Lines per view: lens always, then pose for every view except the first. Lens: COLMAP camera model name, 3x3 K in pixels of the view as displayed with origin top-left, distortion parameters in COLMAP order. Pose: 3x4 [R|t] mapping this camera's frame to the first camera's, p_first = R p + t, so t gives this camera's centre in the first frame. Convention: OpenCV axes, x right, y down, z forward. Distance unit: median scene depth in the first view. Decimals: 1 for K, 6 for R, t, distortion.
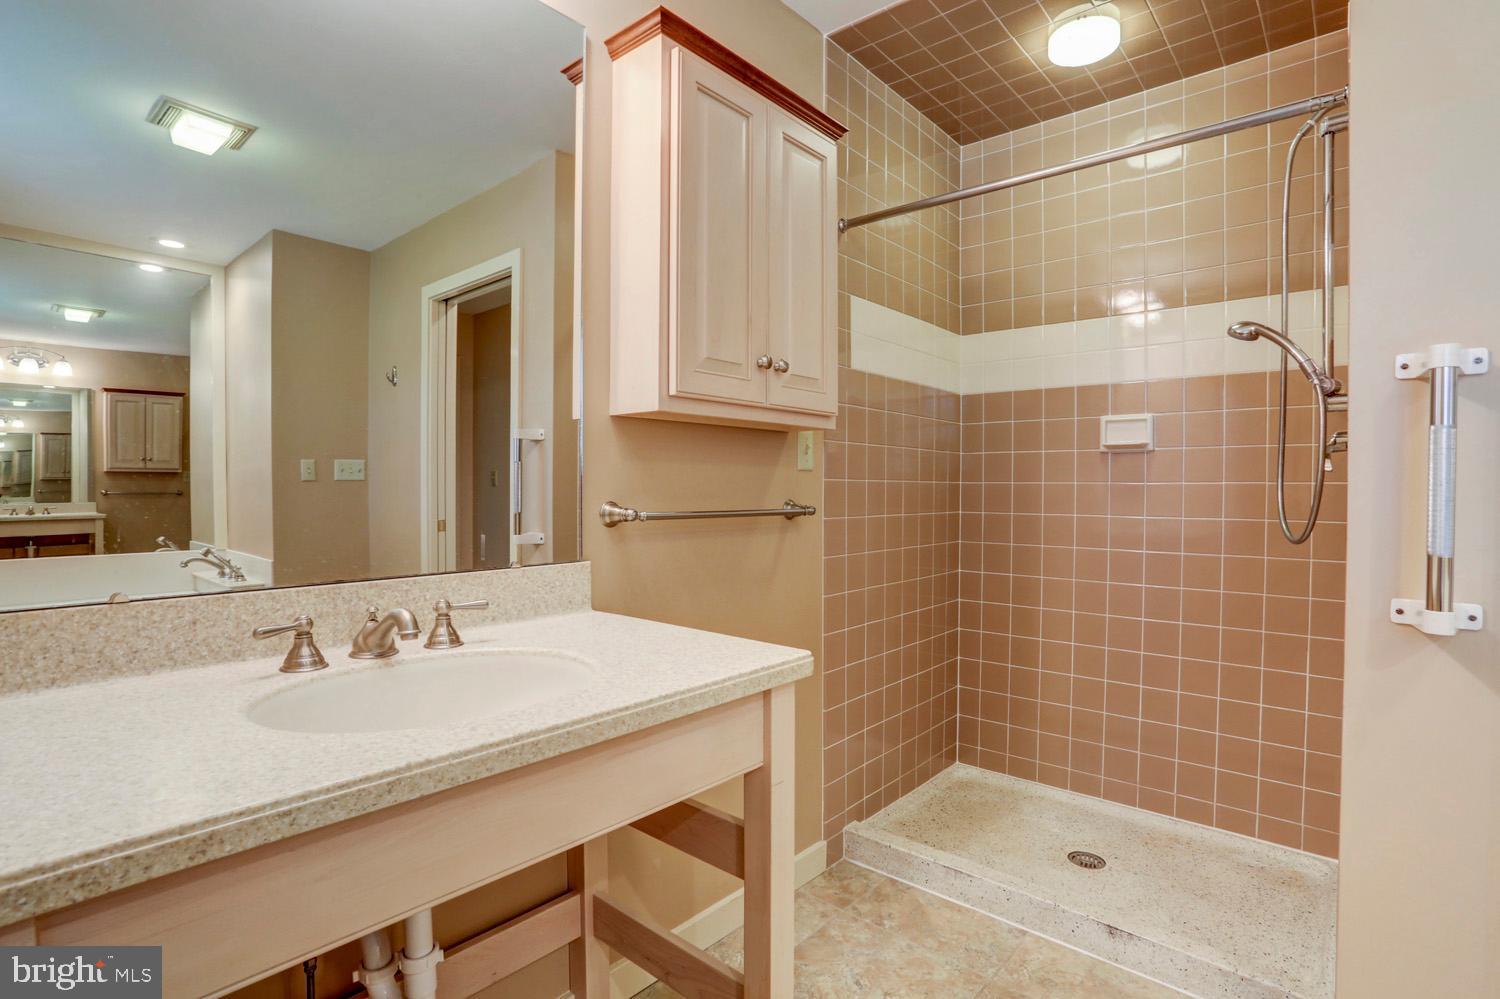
lens RADIAL K [[731.4, 0, 747.5], [0, 731.4, 498.9], [0, 0, 1]] dist [-0.074997, 0.031785]
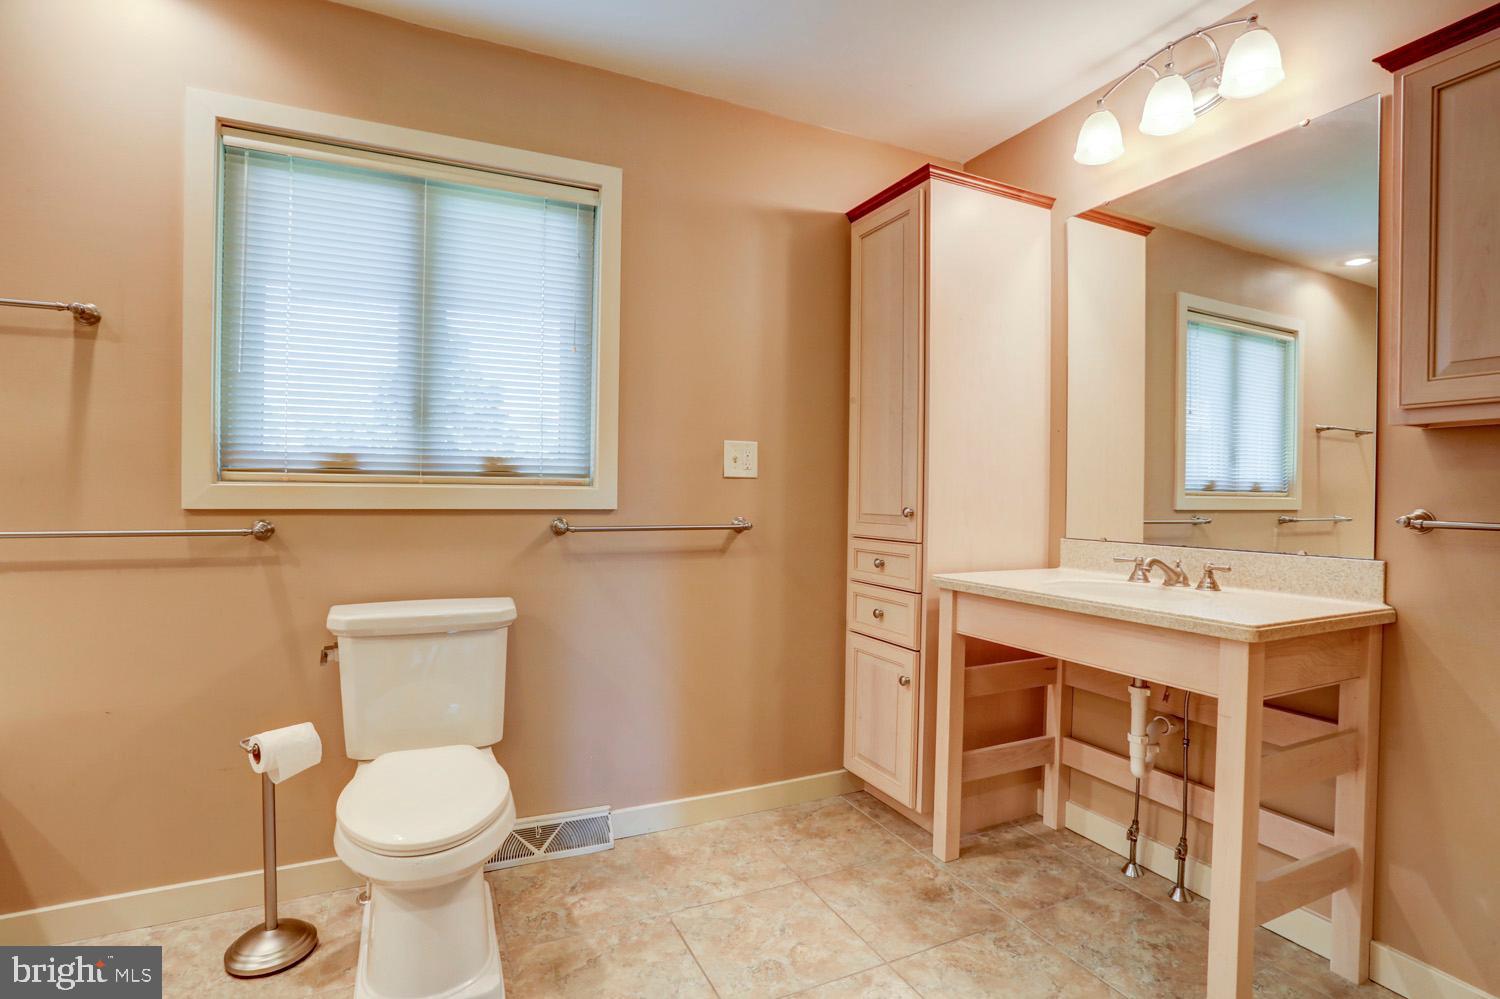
lens RADIAL K [[731.4, 0, 747.5], [0, 731.4, 498.9], [0, 0, 1]] dist [-0.074997, 0.031785]
pose [[-0.396482, 0.001533, -0.918041, 1.548771], [-0.019284, 0.999764, 0.009998, -0.006096], [0.917840, 0.021668, -0.396359, 0.664693]]
